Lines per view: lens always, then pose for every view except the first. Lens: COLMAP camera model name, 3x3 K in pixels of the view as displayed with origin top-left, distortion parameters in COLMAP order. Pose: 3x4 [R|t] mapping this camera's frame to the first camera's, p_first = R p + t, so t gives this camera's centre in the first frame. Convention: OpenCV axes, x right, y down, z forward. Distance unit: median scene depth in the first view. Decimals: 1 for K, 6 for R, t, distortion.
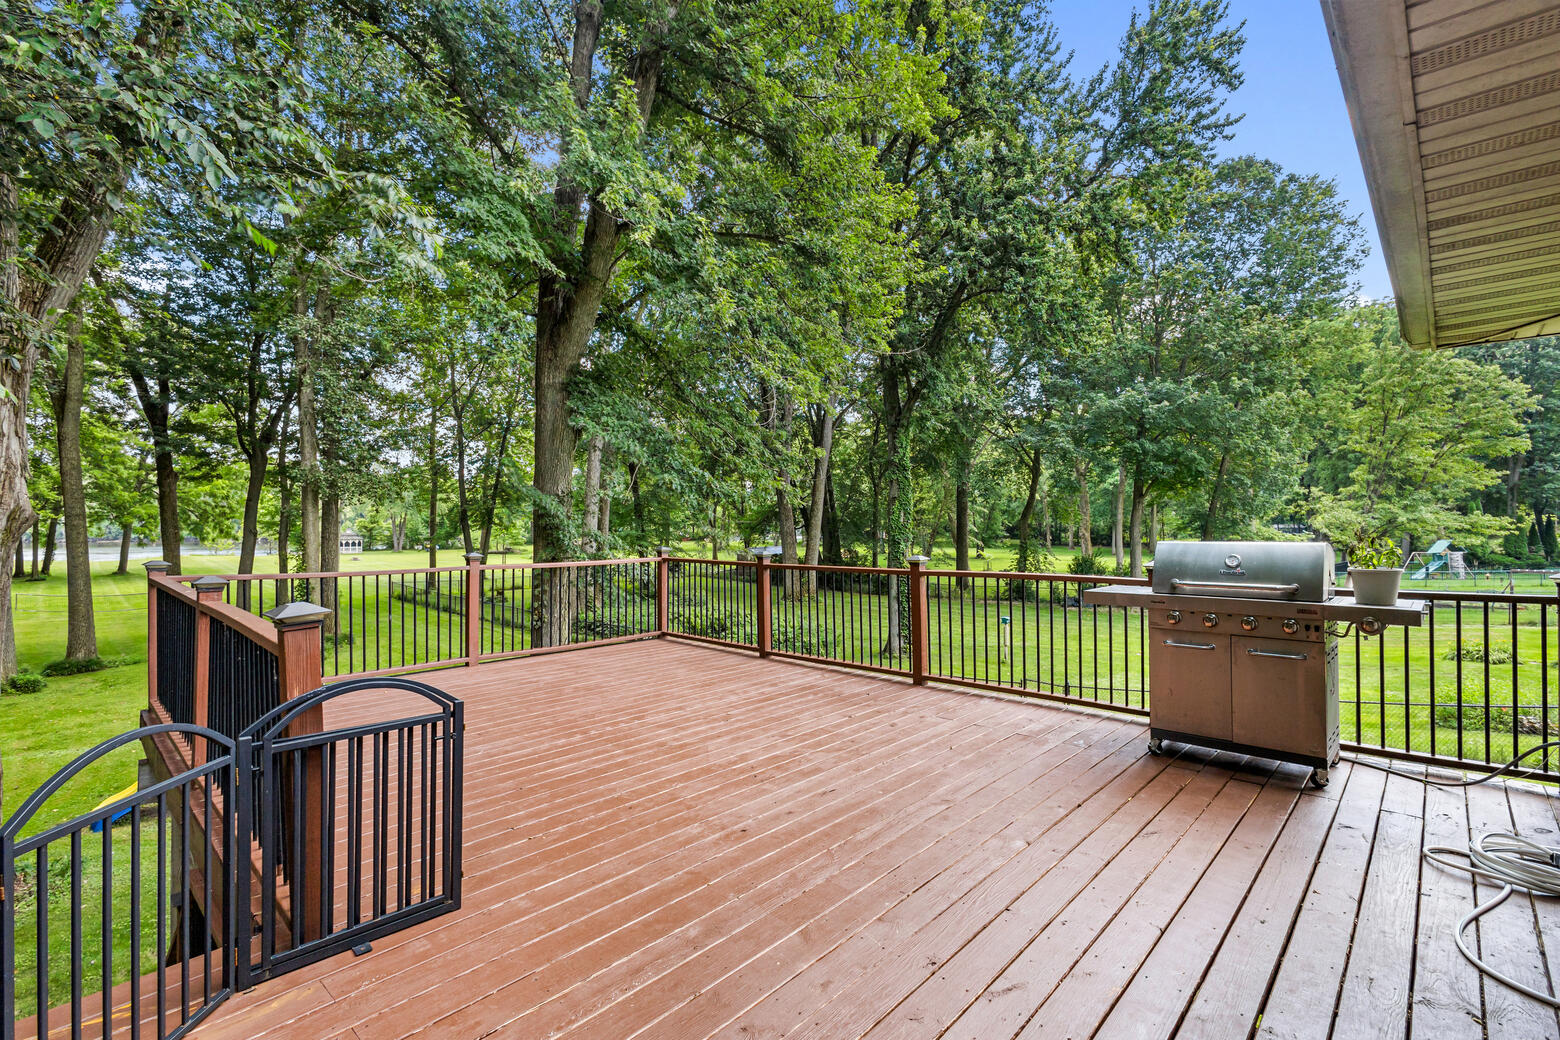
lens RADIAL K [[715.2, 0, 780.0], [0, 715.2, 520.0], [0, 0, 1]] dist [0.003353, -0.000651]
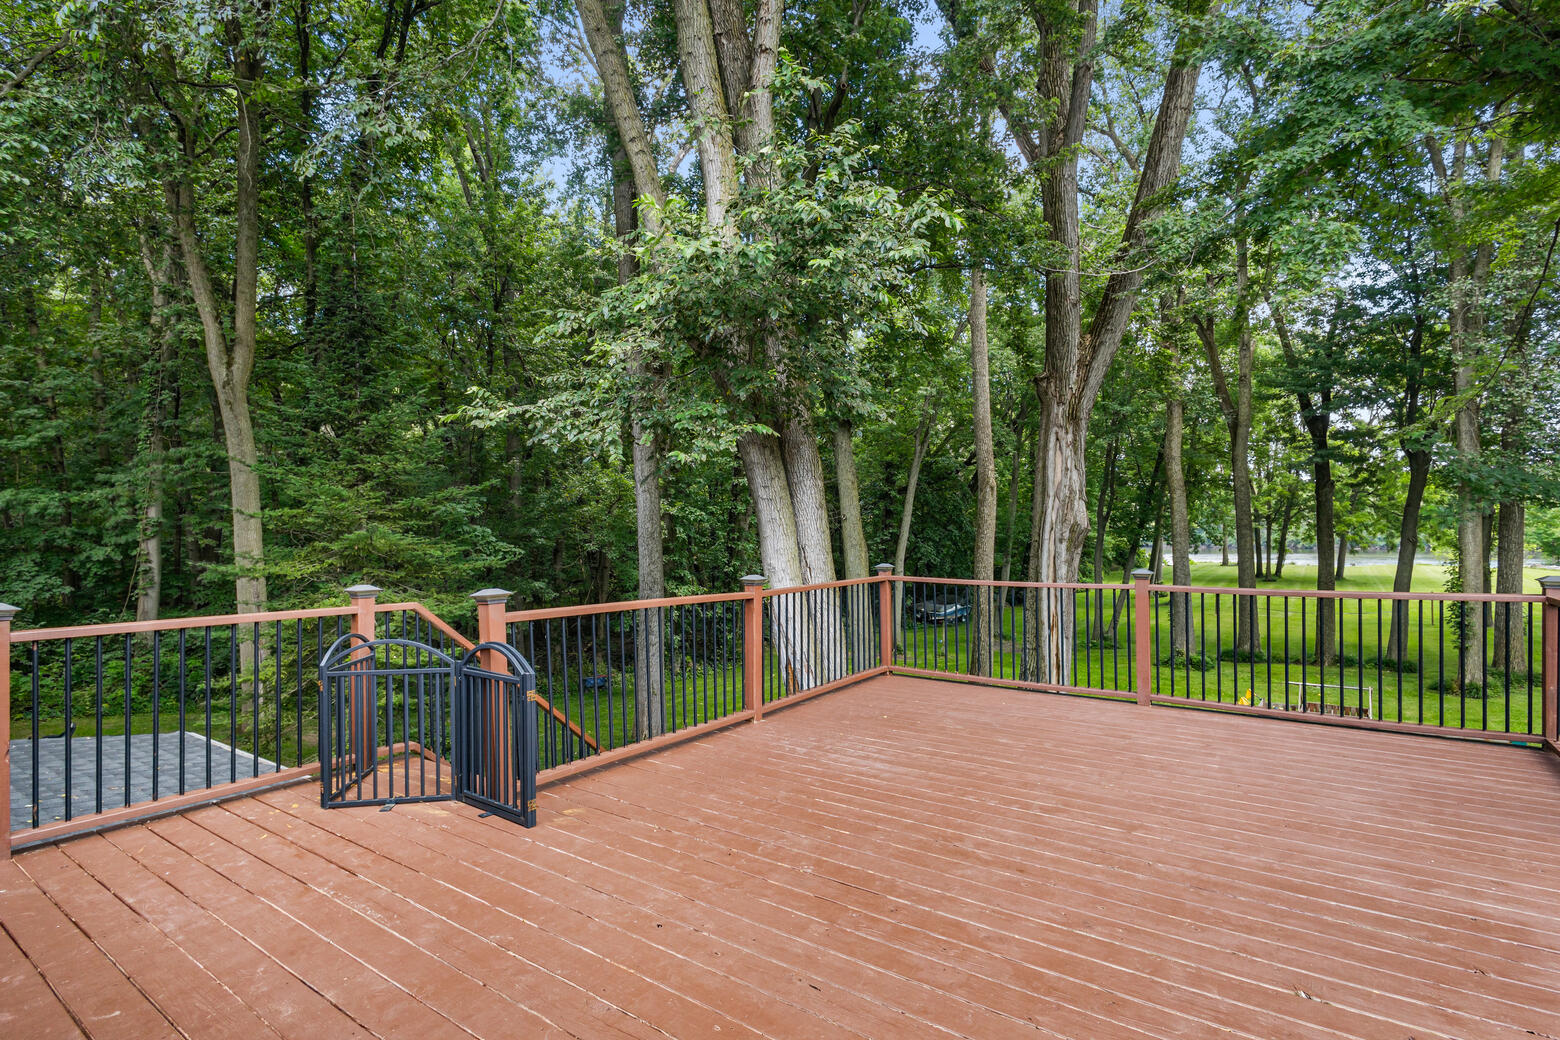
lens RADIAL K [[715.2, 0, 780.0], [0, 715.2, 520.0], [0, 0, 1]] dist [0.003353, -0.000651]
pose [[0.144484, -0.023227, -0.989235, 0.515381], [0.013822, 0.999674, -0.021453, -0.001869], [0.989411, -0.010573, 0.144758, 0.679855]]
